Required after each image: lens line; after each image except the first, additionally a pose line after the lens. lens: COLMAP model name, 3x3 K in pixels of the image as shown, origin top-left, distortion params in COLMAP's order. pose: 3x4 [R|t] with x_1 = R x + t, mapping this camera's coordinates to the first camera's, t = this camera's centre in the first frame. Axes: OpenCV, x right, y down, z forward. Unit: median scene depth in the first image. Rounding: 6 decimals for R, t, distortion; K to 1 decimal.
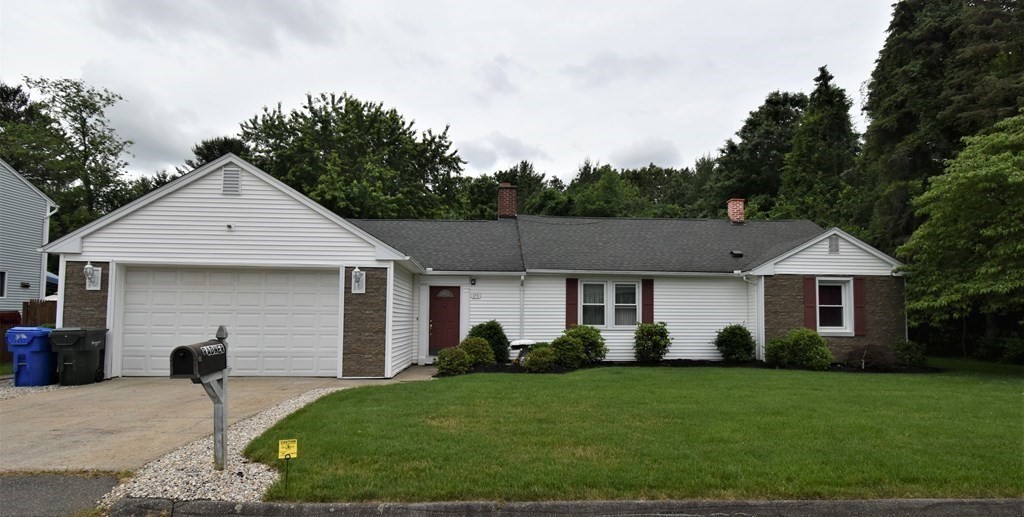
lens RADIAL K [[595.6, 0, 511.4], [0, 595.6, 291.7], [0, 0, 1]] dist [-0.000475, 0.000116]
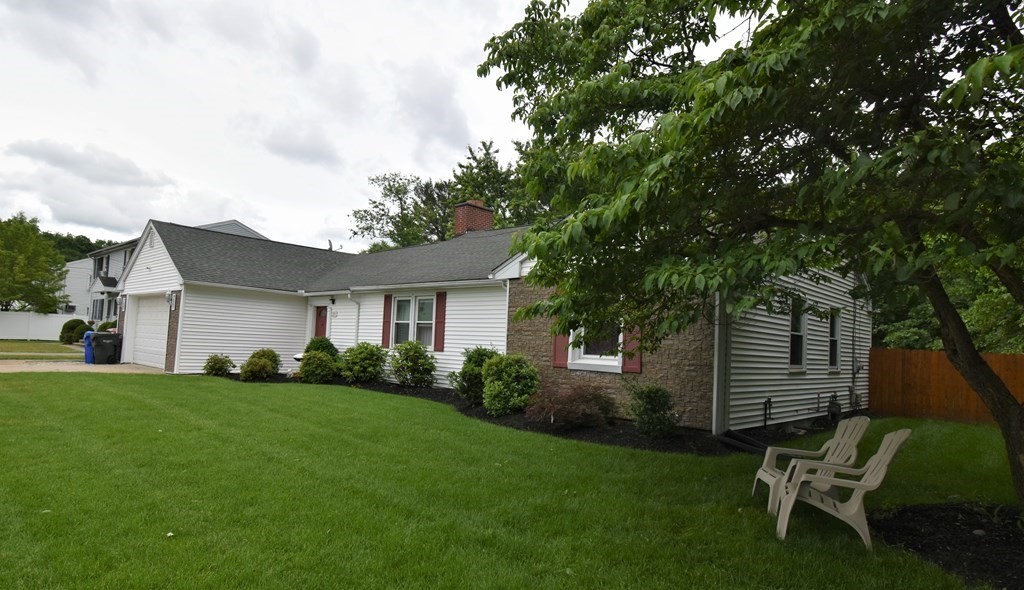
lens RADIAL K [[583.5, 0, 475.9], [0, 583.5, 318.3], [0, 0, 1]] dist [-0.000750, 0.000009]
pose [[0.646592, -0.010100, -0.762769, 0.931080], [-0.004592, 0.999843, -0.017132, 0.031983], [0.762822, 0.014581, 0.646444, 0.519386]]
